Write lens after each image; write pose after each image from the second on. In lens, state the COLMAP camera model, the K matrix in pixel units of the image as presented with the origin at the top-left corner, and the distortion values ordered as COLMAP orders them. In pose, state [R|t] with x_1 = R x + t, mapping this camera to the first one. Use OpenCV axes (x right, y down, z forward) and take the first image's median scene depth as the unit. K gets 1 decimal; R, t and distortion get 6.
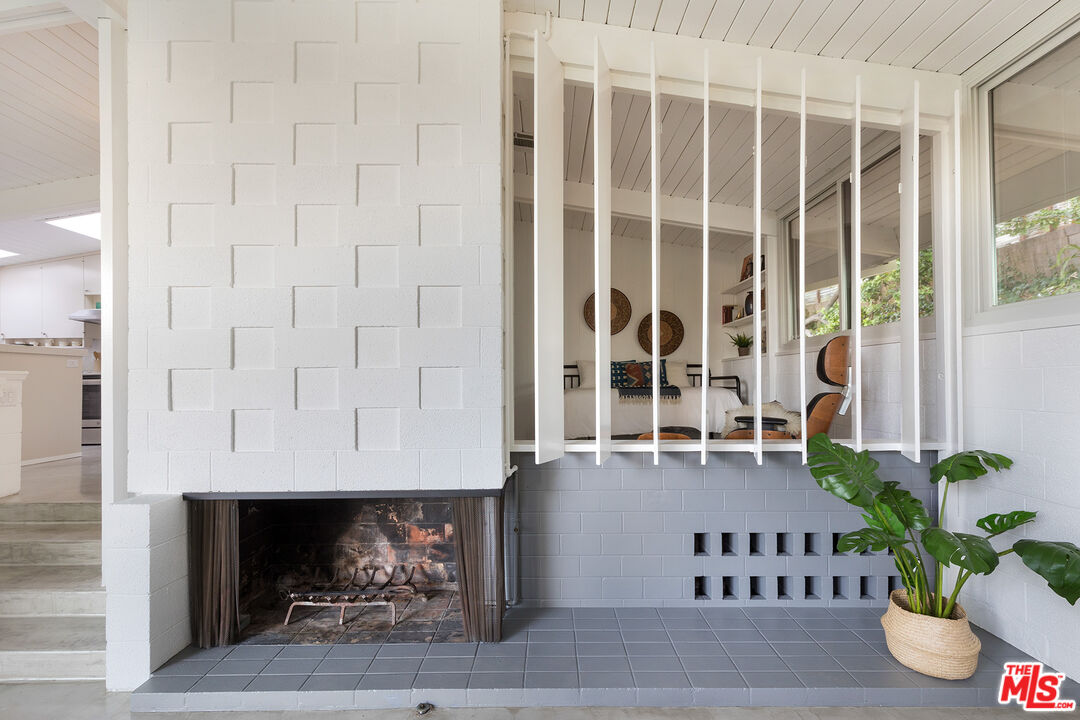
lens RADIAL K [[513.9, 0, 542.1], [0, 513.9, 365.3], [0, 0, 1]] dist [0.002362, 0.000482]
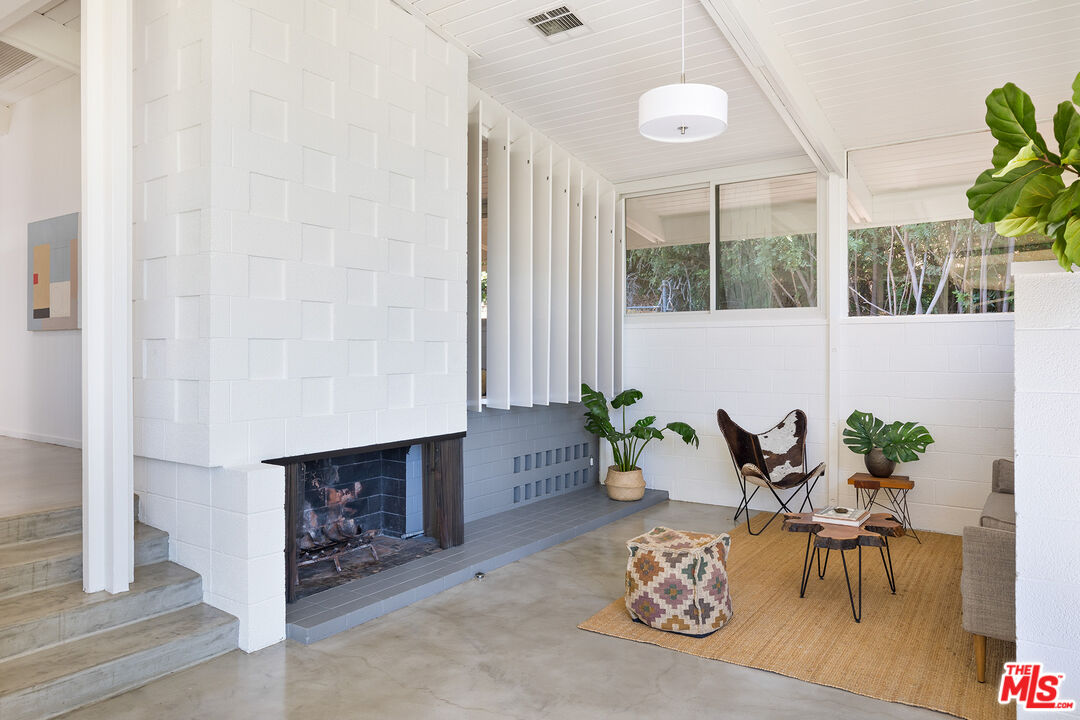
lens RADIAL K [[699.0, 0, 541.1], [0, 699.0, 356.4], [0, 0, 1]] dist [0.003102, -0.000165]
pose [[0.567575, 0.006060, 0.823299, -1.193001], [-0.016503, 0.999856, 0.004018, 0.027389], [-0.823156, -0.015867, 0.567593, -0.167935]]
